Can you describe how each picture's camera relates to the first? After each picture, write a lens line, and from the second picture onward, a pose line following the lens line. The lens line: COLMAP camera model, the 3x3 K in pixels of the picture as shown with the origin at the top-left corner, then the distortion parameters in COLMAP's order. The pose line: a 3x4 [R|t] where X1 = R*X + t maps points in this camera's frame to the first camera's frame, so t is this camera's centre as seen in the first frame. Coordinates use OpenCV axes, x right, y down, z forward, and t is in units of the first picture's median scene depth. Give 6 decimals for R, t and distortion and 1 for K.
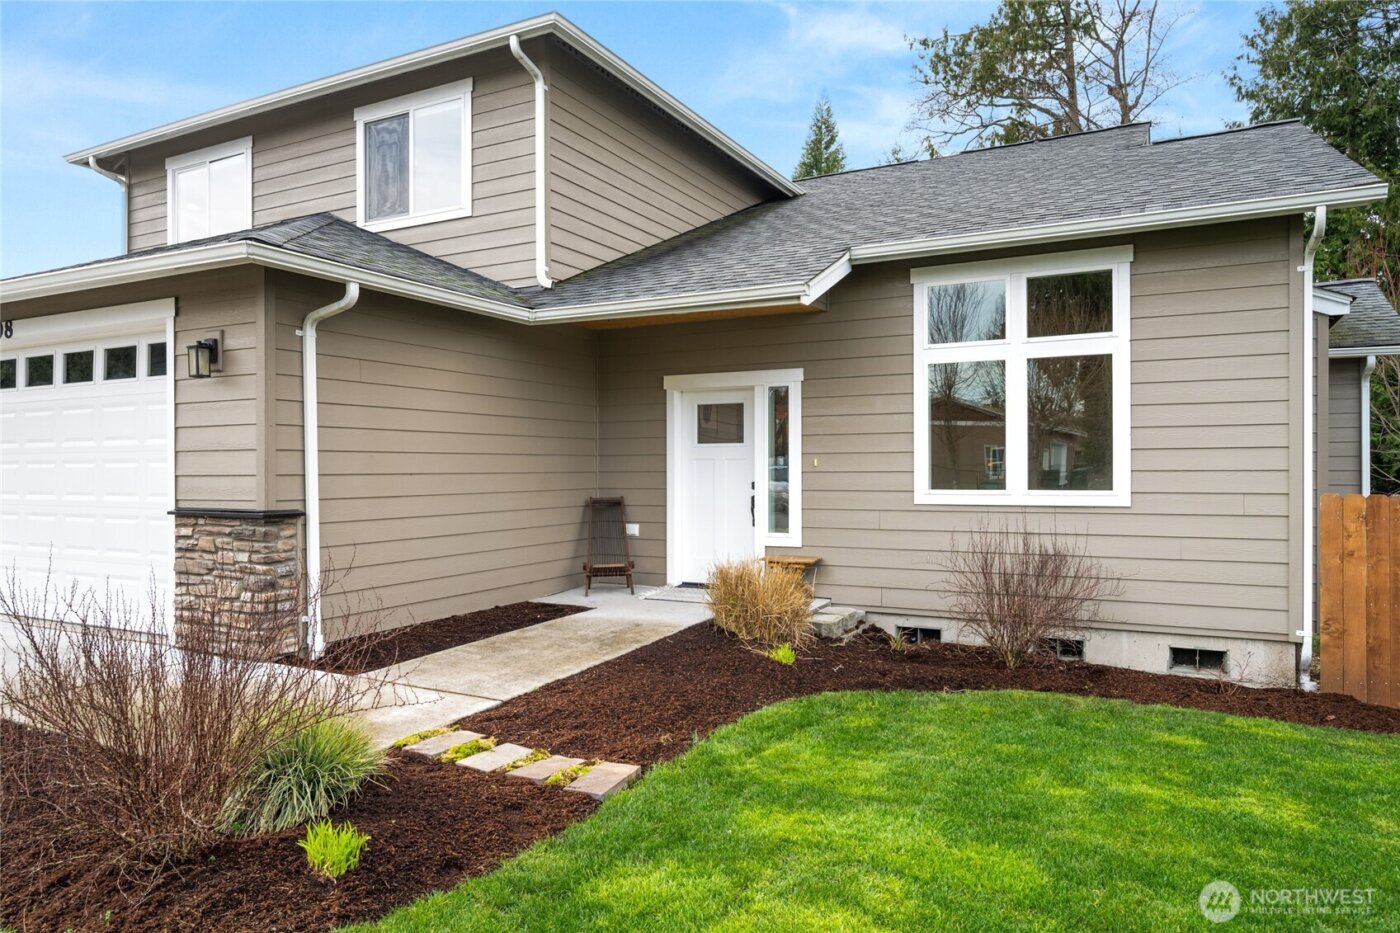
lens RADIAL K [[904.3, 0, 695.6], [0, 904.3, 465.0], [0, 0, 1]] dist [0.002785, -0.001000]
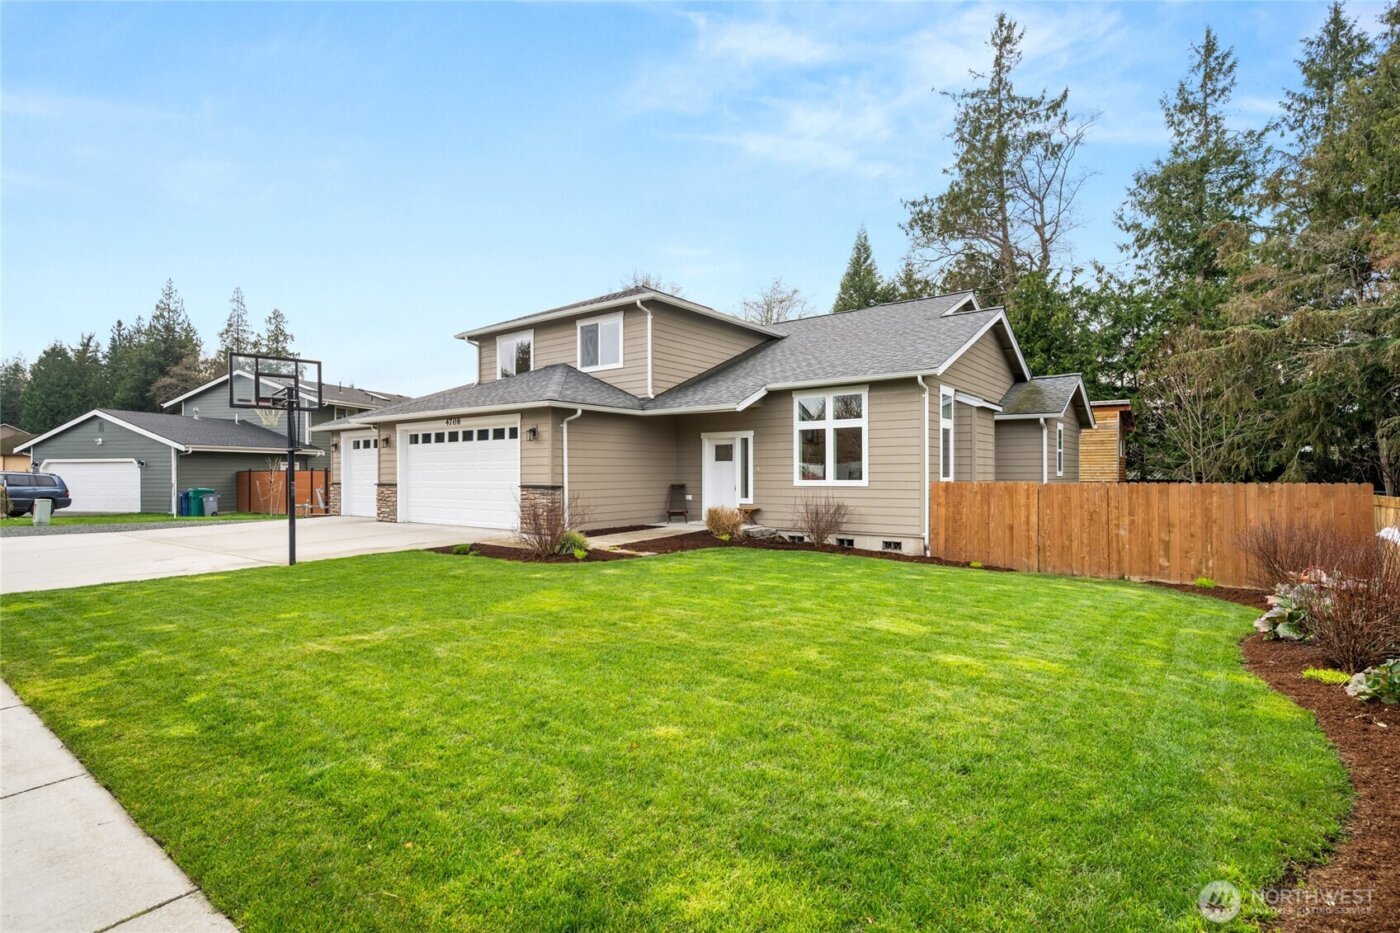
lens RADIAL K [[675.8, 0, 700.0], [0, 675.8, 466.5], [0, 0, 1]] dist [-0.000027, 0.000626]
pose [[0.986797, -0.000878, -0.161960, 0.283566], [0.000097, 0.999988, -0.004827, -0.001323], [0.161962, 0.004747, 0.986786, -0.857955]]
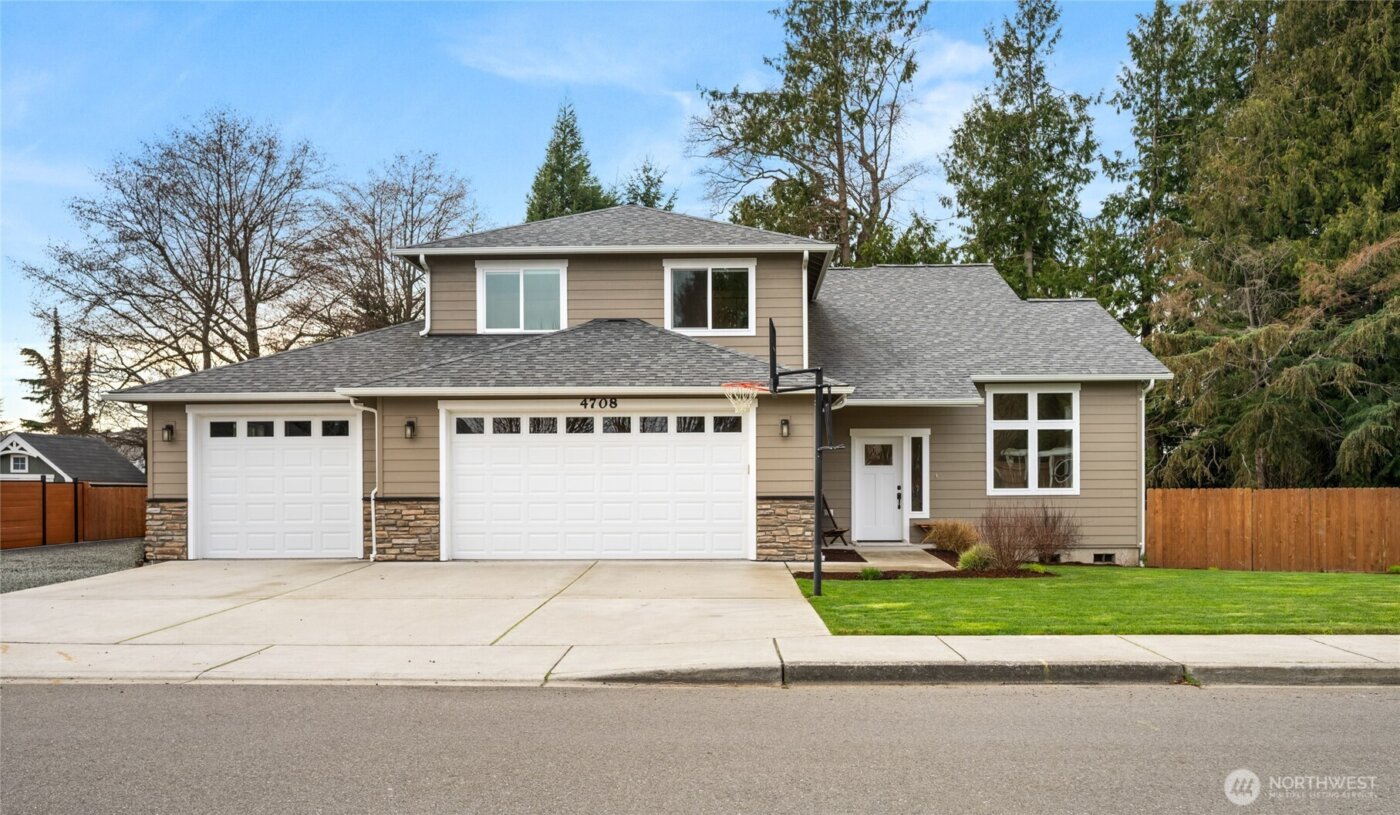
lens RADIAL K [[1240.7, 0, 699.5], [0, 1240.7, 471.2], [0, 0, 1]] dist [0.010076, -0.005731]
pose [[0.896144, 0.004204, 0.443743, -1.626704], [-0.000950, 0.999971, -0.007555, 0.008865], [-0.443762, 0.006349, 0.896122, -1.286358]]
